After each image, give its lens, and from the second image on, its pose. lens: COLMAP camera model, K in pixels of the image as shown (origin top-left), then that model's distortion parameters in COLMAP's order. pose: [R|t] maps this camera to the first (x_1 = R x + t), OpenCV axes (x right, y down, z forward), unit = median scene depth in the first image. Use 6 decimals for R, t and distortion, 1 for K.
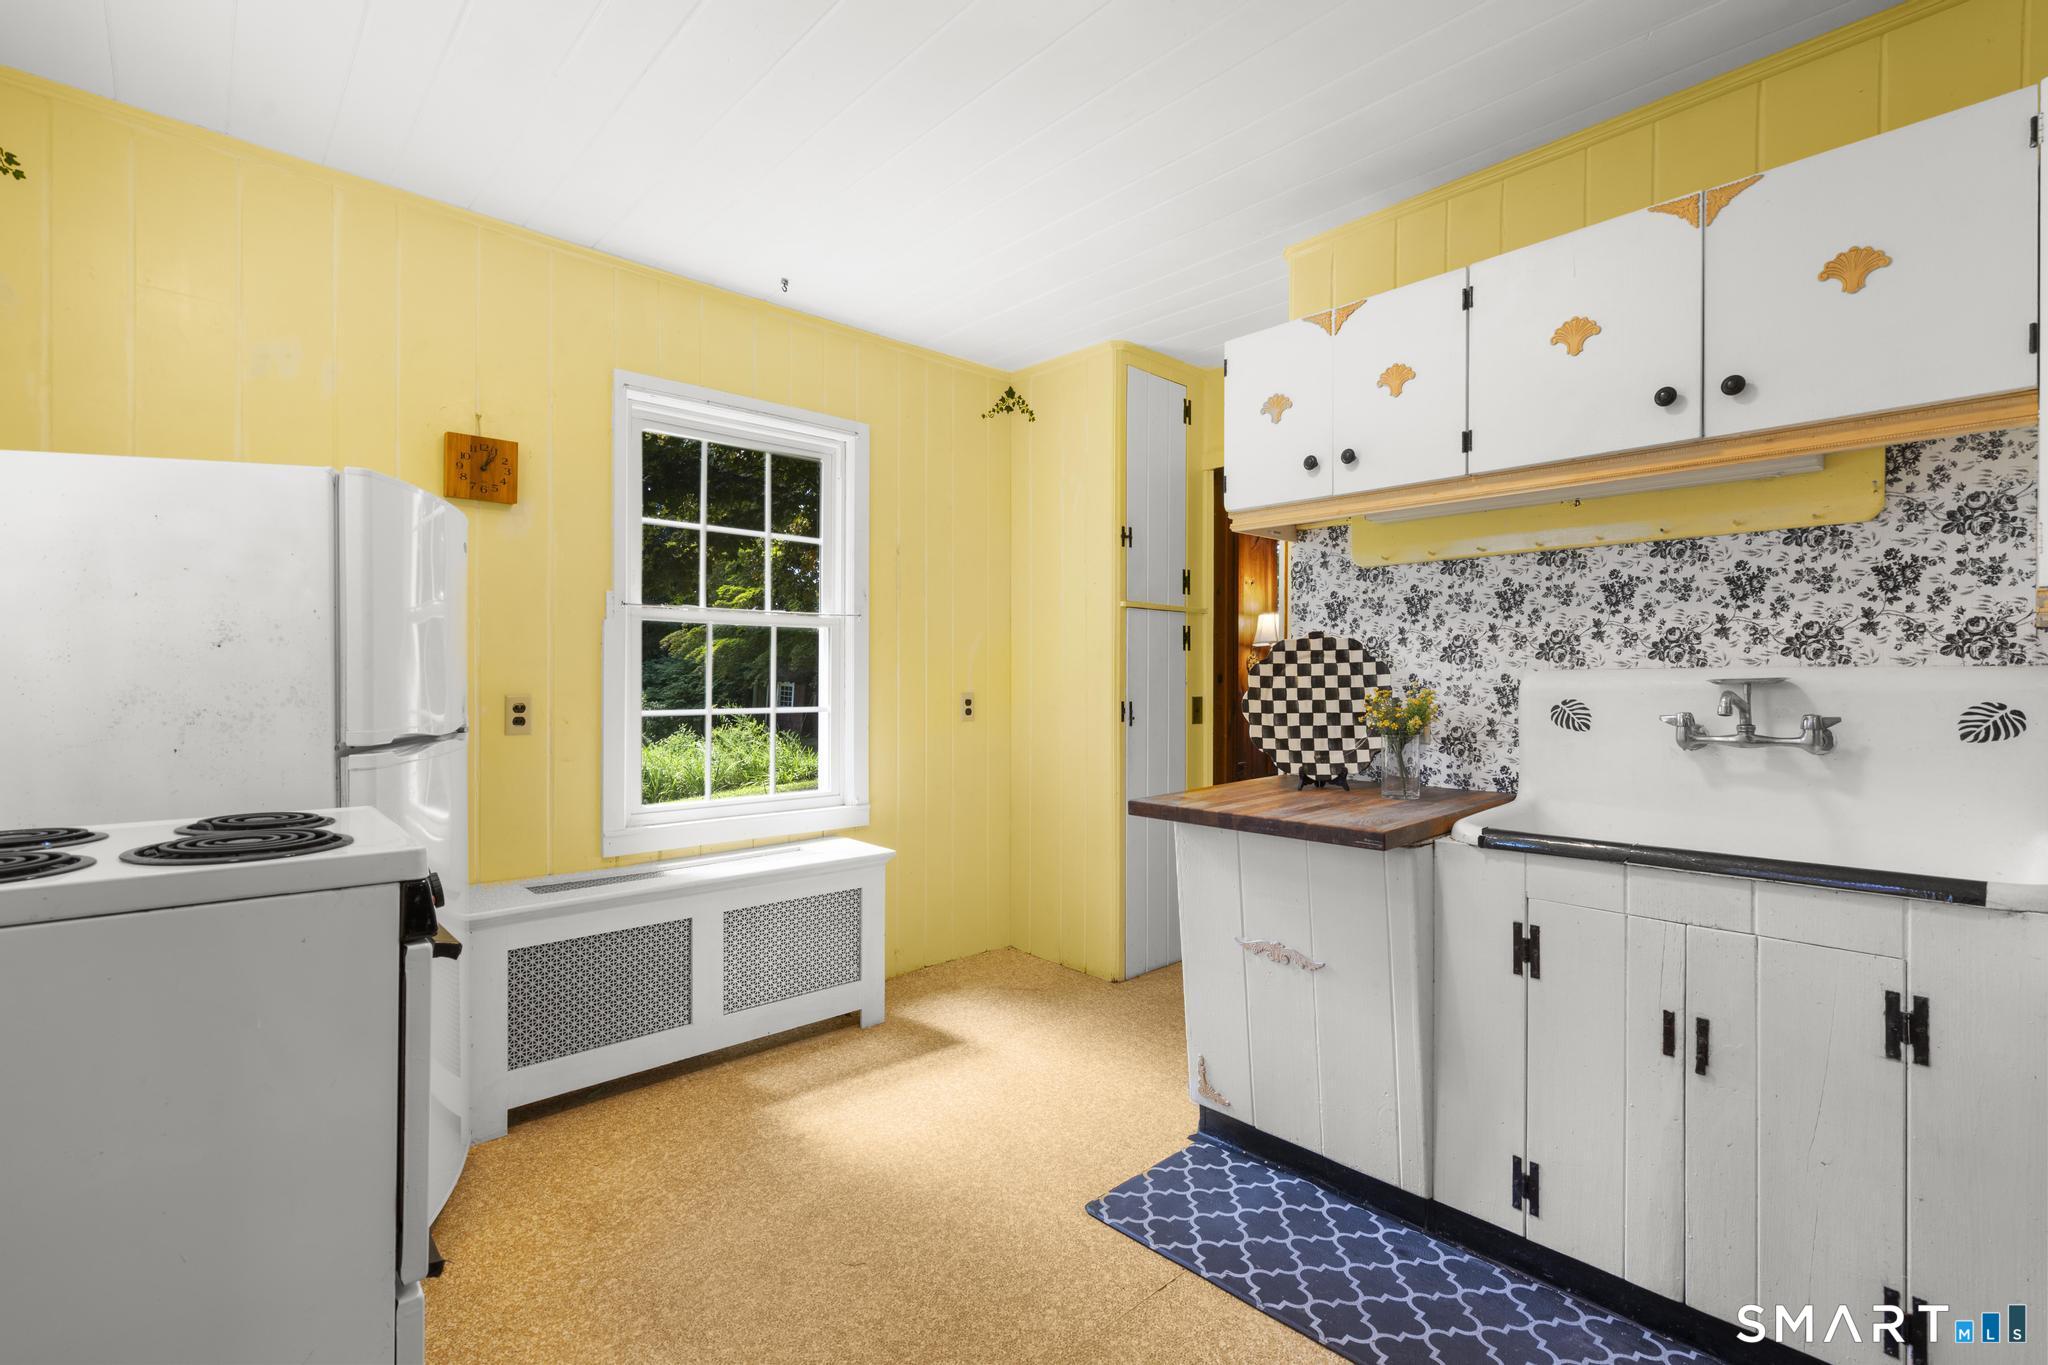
lens RADIAL K [[913.6, 0, 1030.0], [0, 913.6, 683.5], [0, 0, 1]] dist [0.000508, 0.000046]
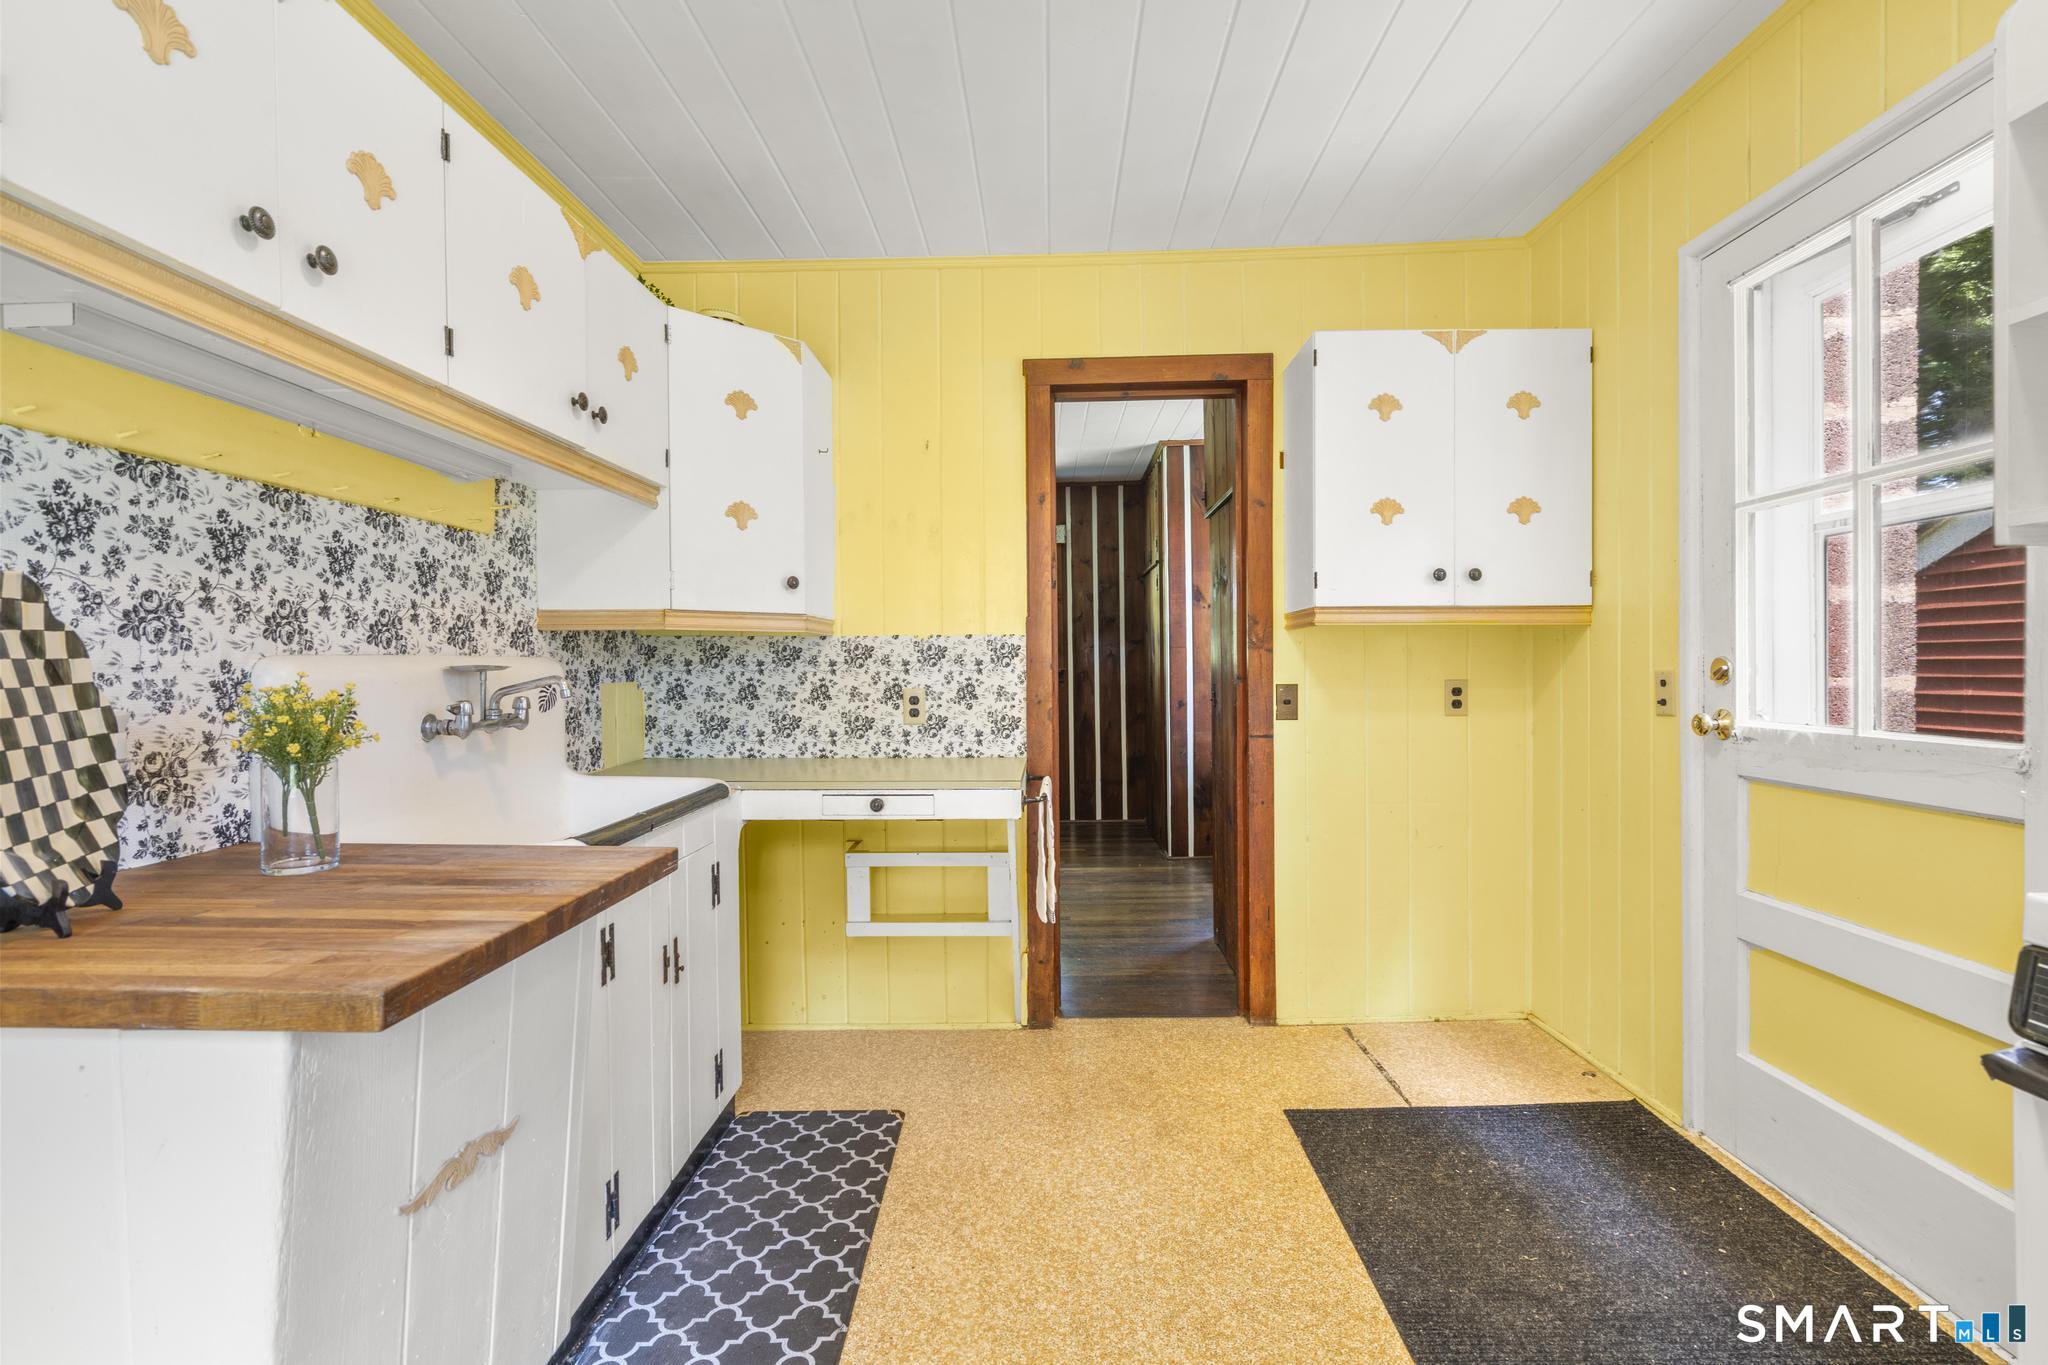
lens RADIAL K [[913.6, 0, 1029.9], [0, 913.6, 672.0], [0, 0, 1]] dist [0.000508, 0.000046]
pose [[-0.721987, -0.021488, 0.691573, -0.326310], [-0.015680, 0.999769, 0.014694, -0.020586], [-0.691729, -0.000235, -0.722158, 1.069514]]
